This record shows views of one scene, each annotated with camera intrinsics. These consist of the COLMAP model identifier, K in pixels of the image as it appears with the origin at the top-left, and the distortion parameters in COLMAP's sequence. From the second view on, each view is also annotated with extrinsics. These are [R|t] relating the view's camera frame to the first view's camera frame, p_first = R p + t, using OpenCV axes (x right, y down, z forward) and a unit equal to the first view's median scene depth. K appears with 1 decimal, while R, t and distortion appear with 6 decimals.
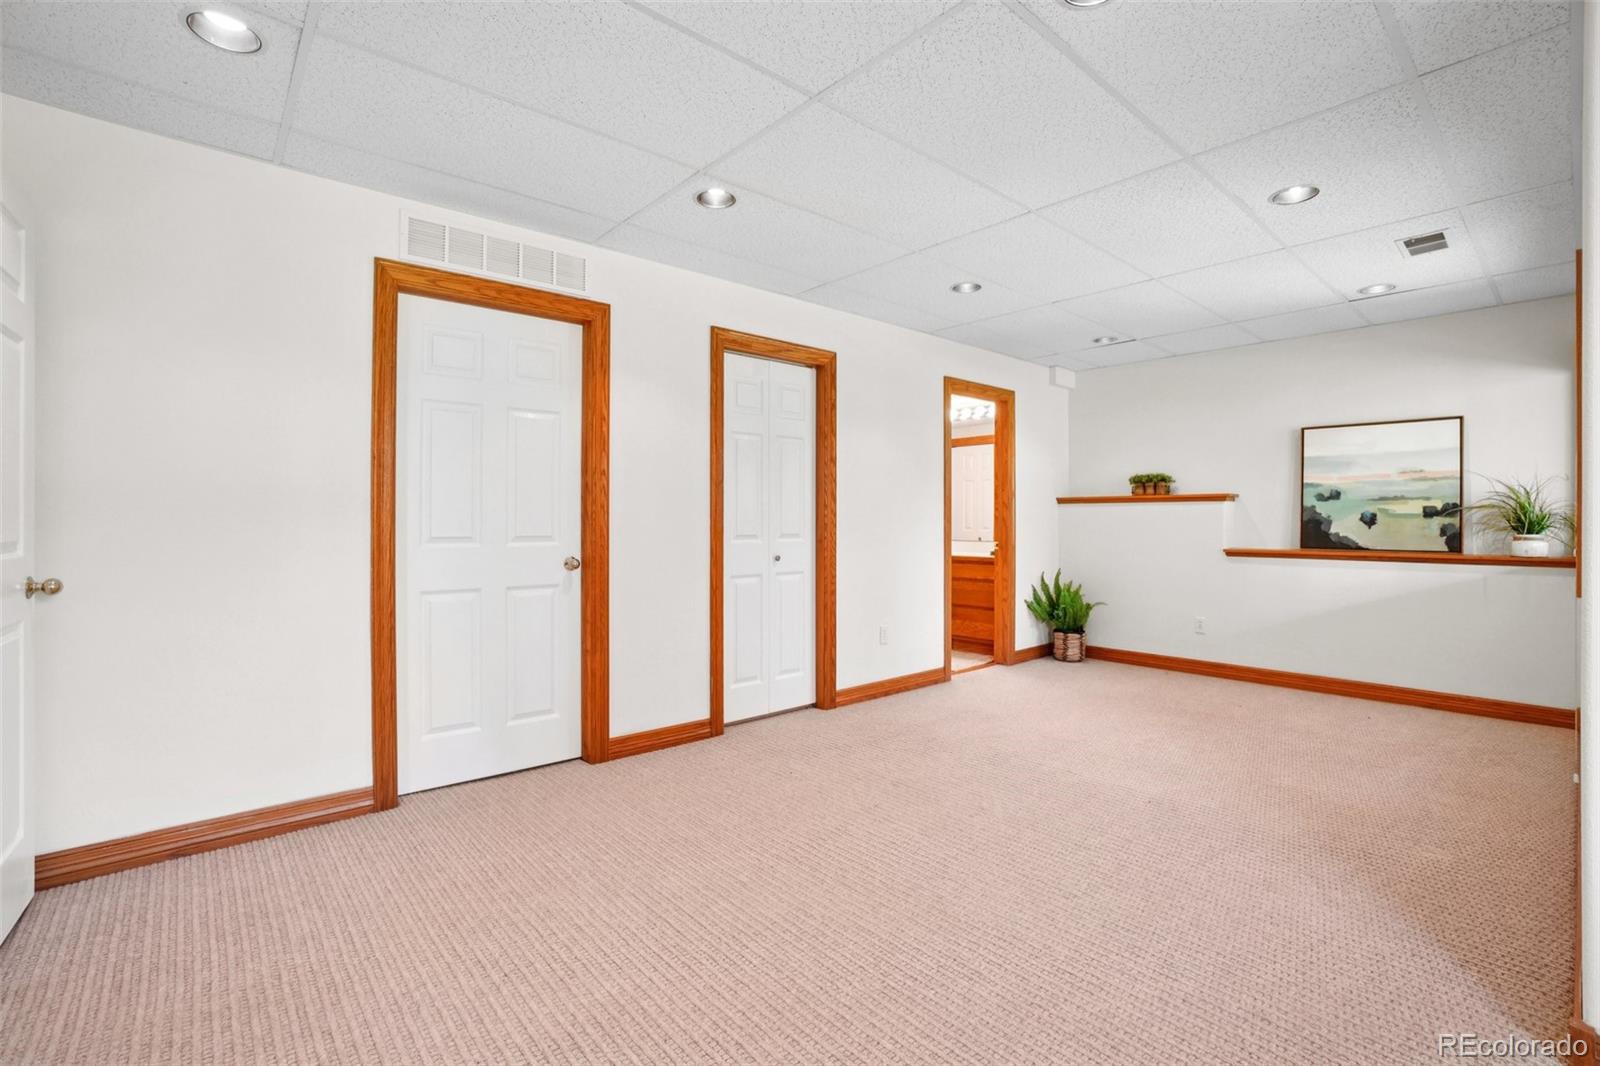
lens RADIAL K [[712.9, 0, 803.0], [0, 712.9, 523.8], [0, 0, 1]] dist [-0.011790, 0.002951]
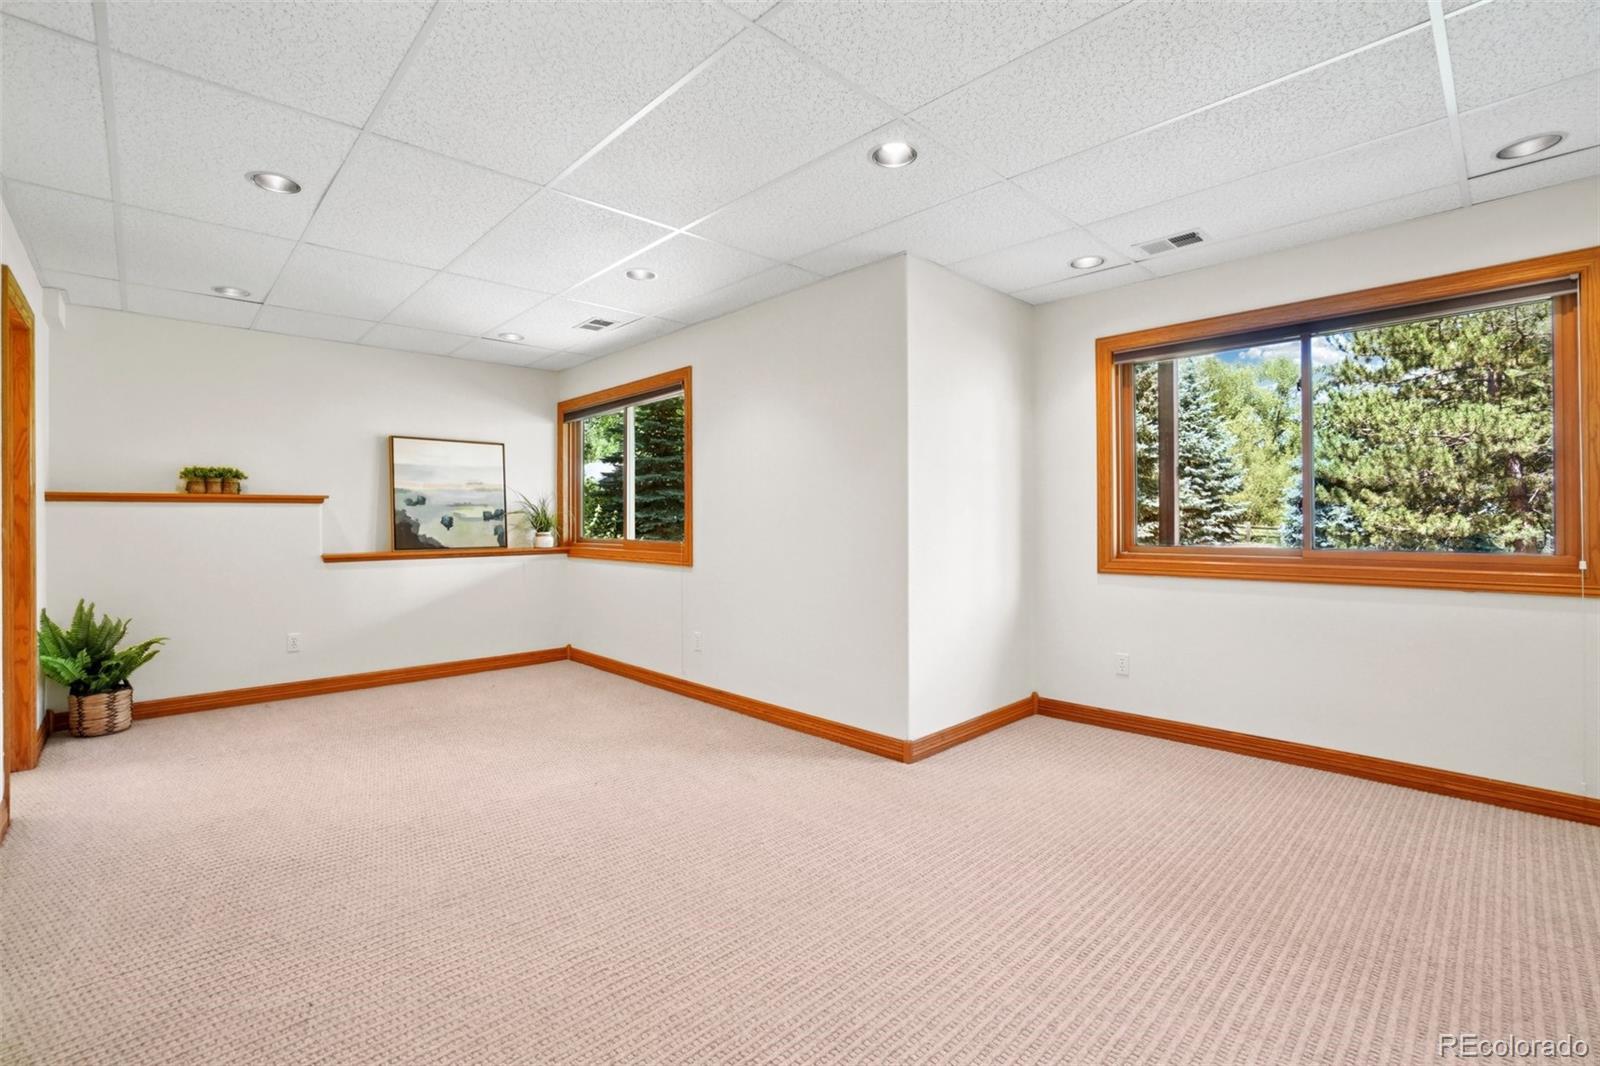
lens RADIAL K [[712.9, 0, 802.1], [0, 712.9, 520.5], [0, 0, 1]] dist [-0.011790, 0.002951]
pose [[0.004808, -0.001569, 0.999987, -0.367438], [0.012547, 0.999920, 0.001509, -0.003639], [-0.999910, 0.012539, 0.004828, 0.411877]]
